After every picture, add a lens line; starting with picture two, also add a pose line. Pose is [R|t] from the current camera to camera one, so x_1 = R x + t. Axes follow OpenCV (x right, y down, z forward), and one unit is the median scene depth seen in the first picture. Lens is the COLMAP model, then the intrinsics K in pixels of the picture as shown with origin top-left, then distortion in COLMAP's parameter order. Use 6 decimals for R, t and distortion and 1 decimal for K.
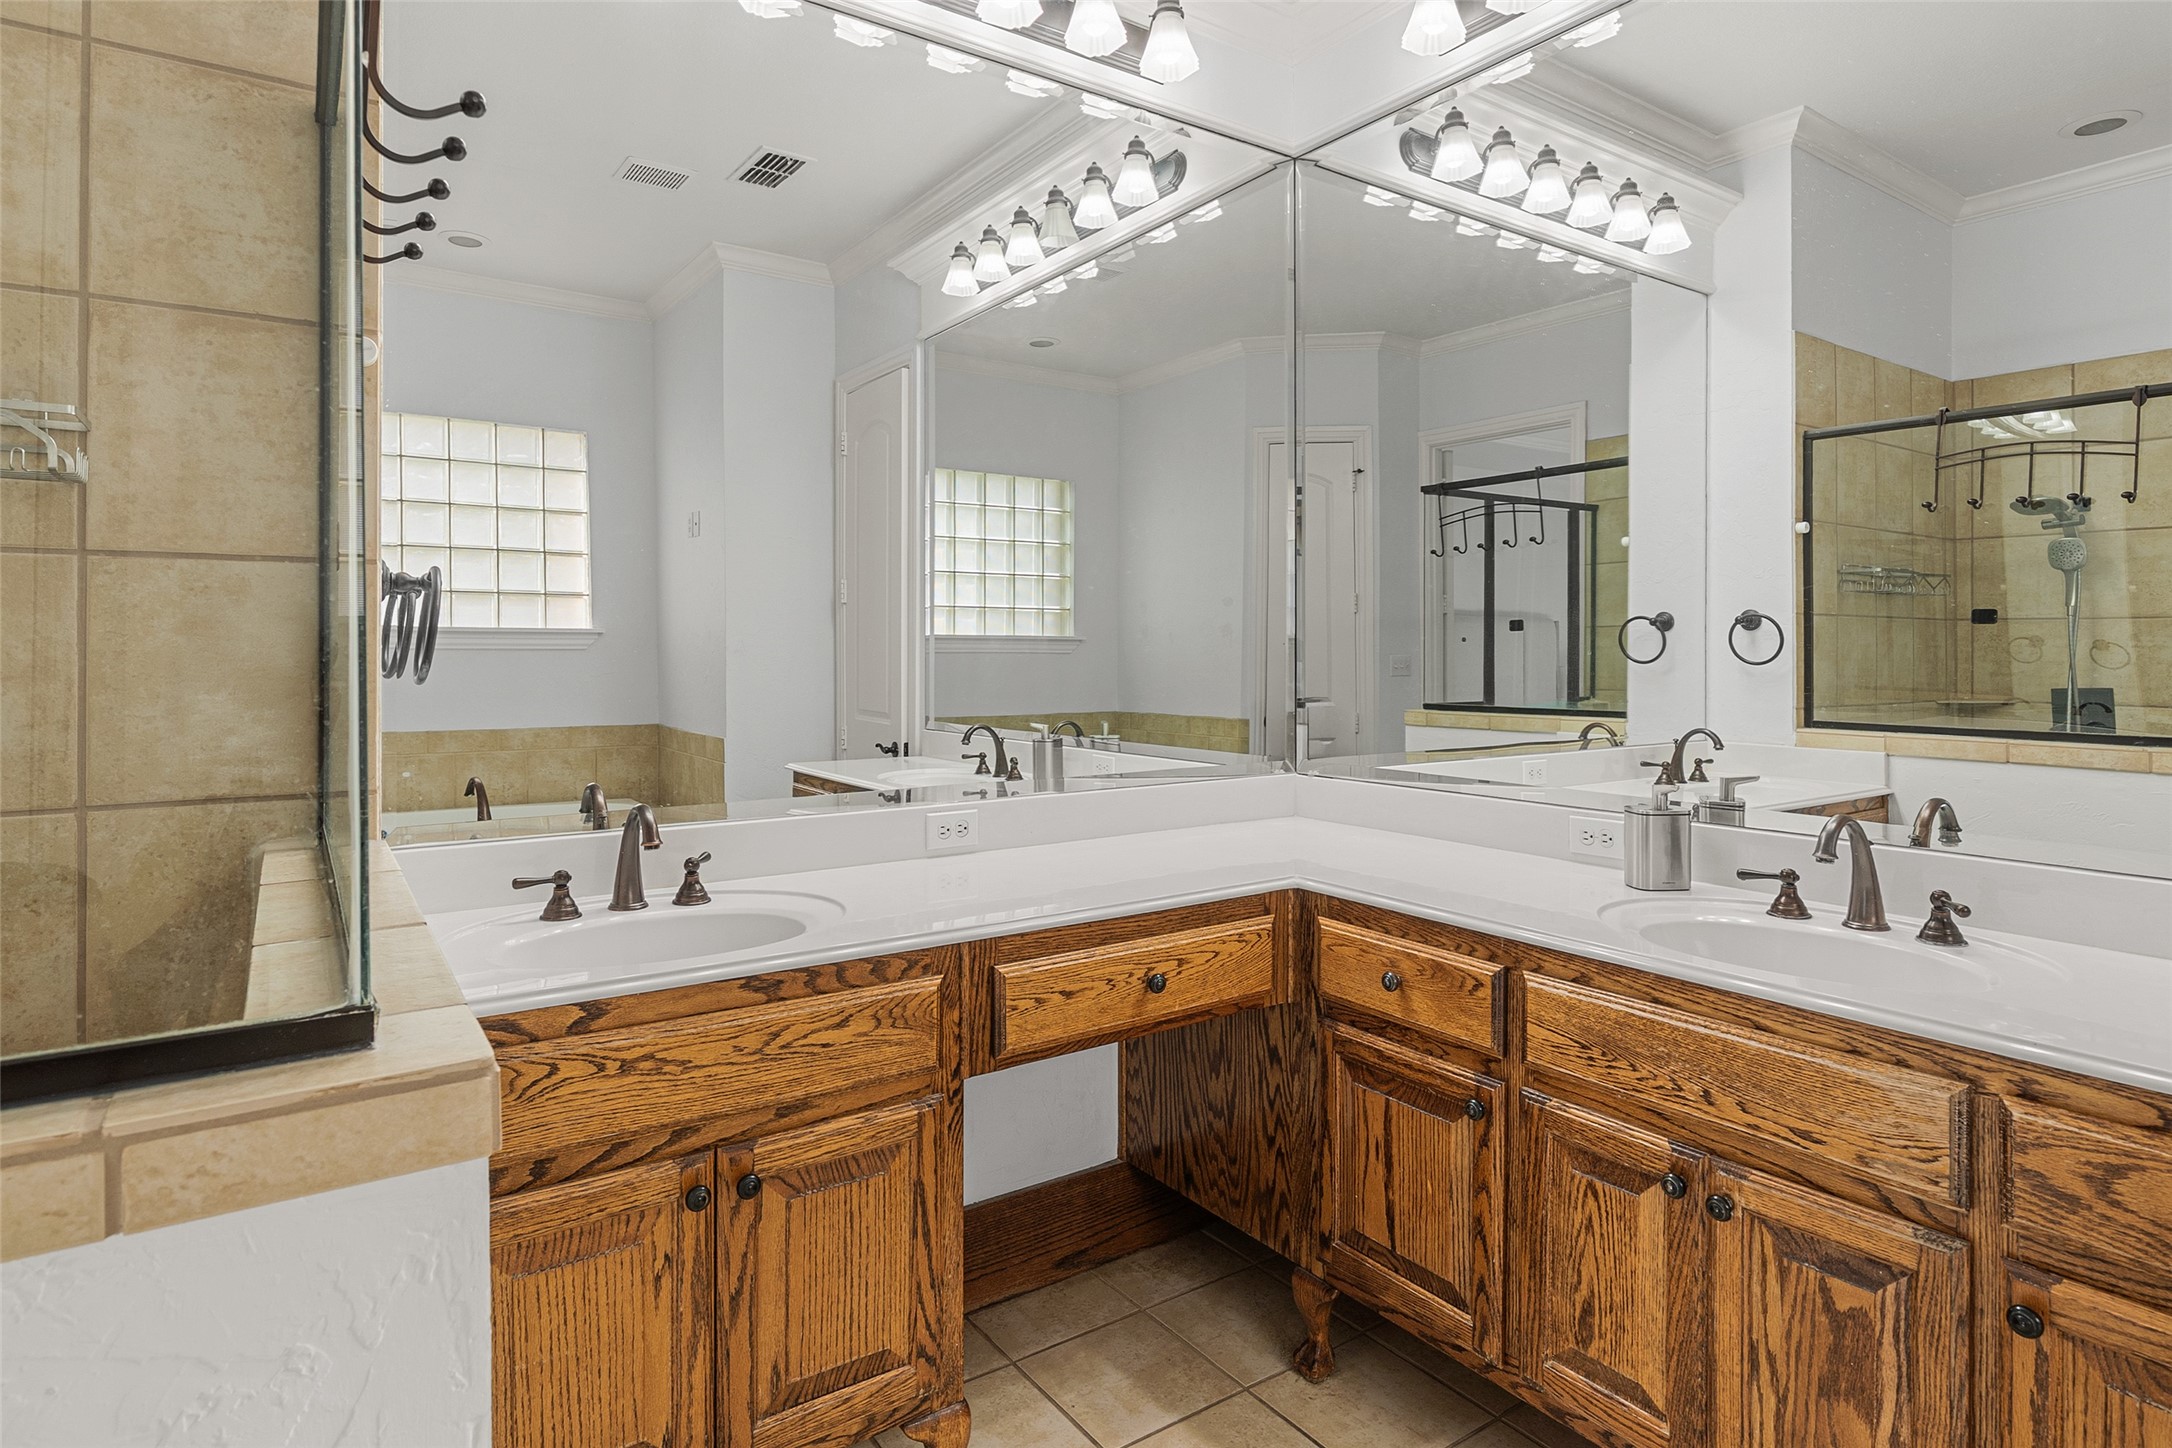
lens RADIAL K [[1158.2, 0, 1104.3], [0, 1158.2, 636.5], [0, 0, 1]] dist [-0.007927, -0.001555]
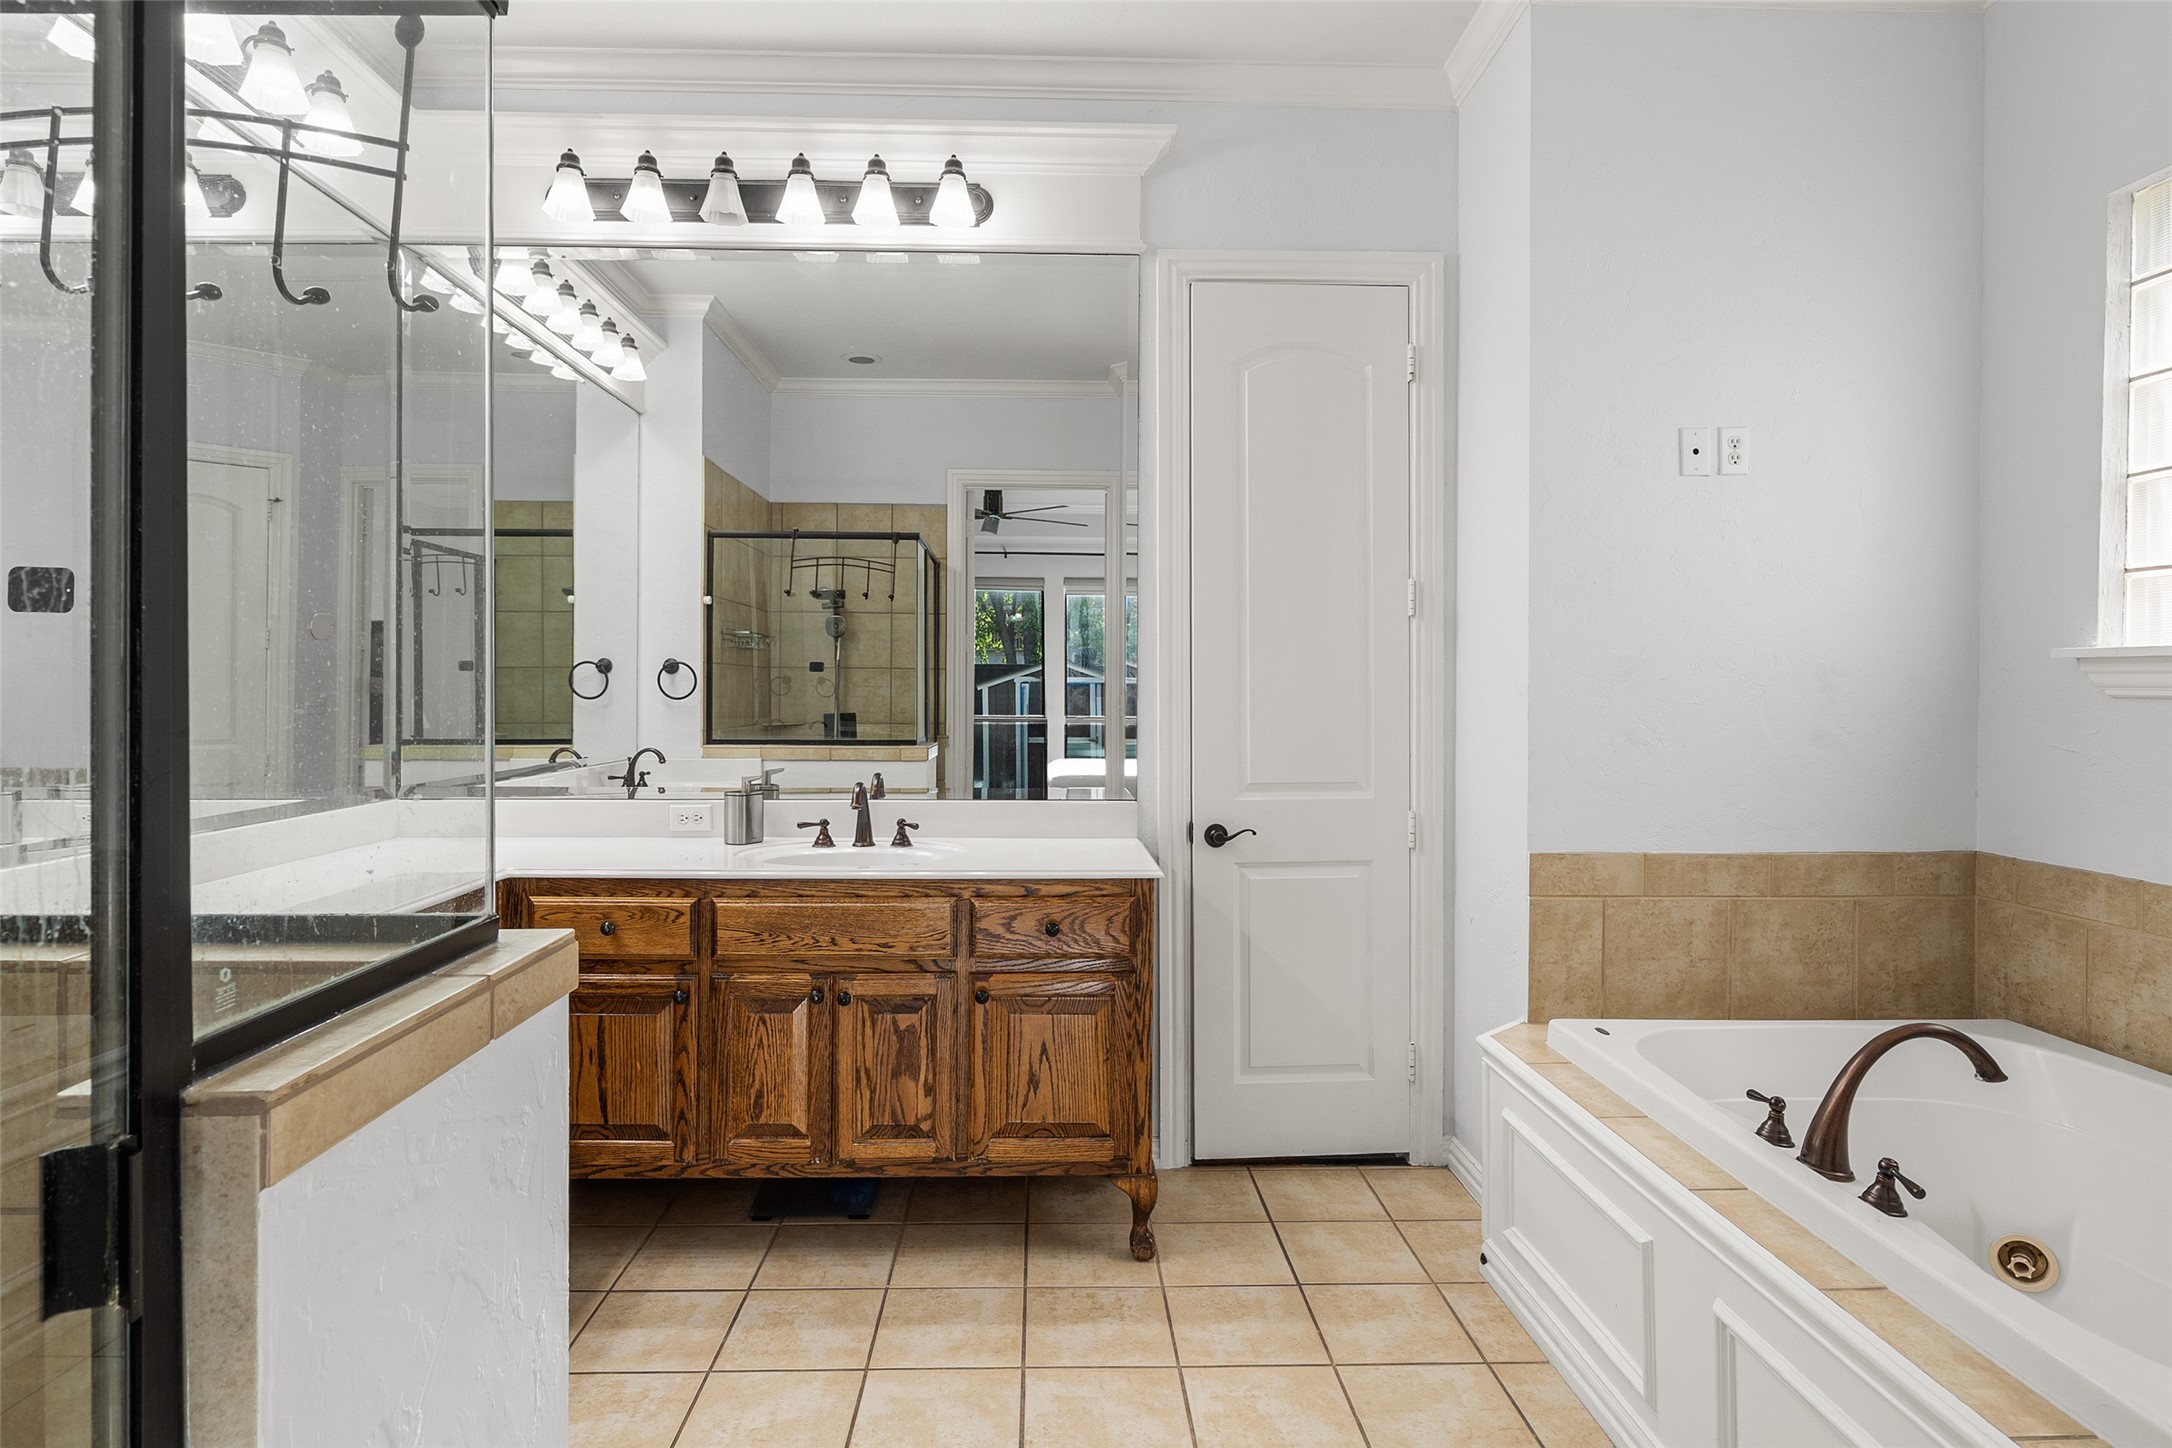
lens RADIAL K [[1158.2, 0, 1060.4], [0, 1158.2, 683.5], [0, 0, 1]] dist [-0.007927, -0.001555]
pose [[0.539934, 0.005571, 0.841689, -0.740991], [-0.012501, 0.999921, 0.001401, -0.003755], [-0.841614, -0.011279, 0.539961, -0.234274]]
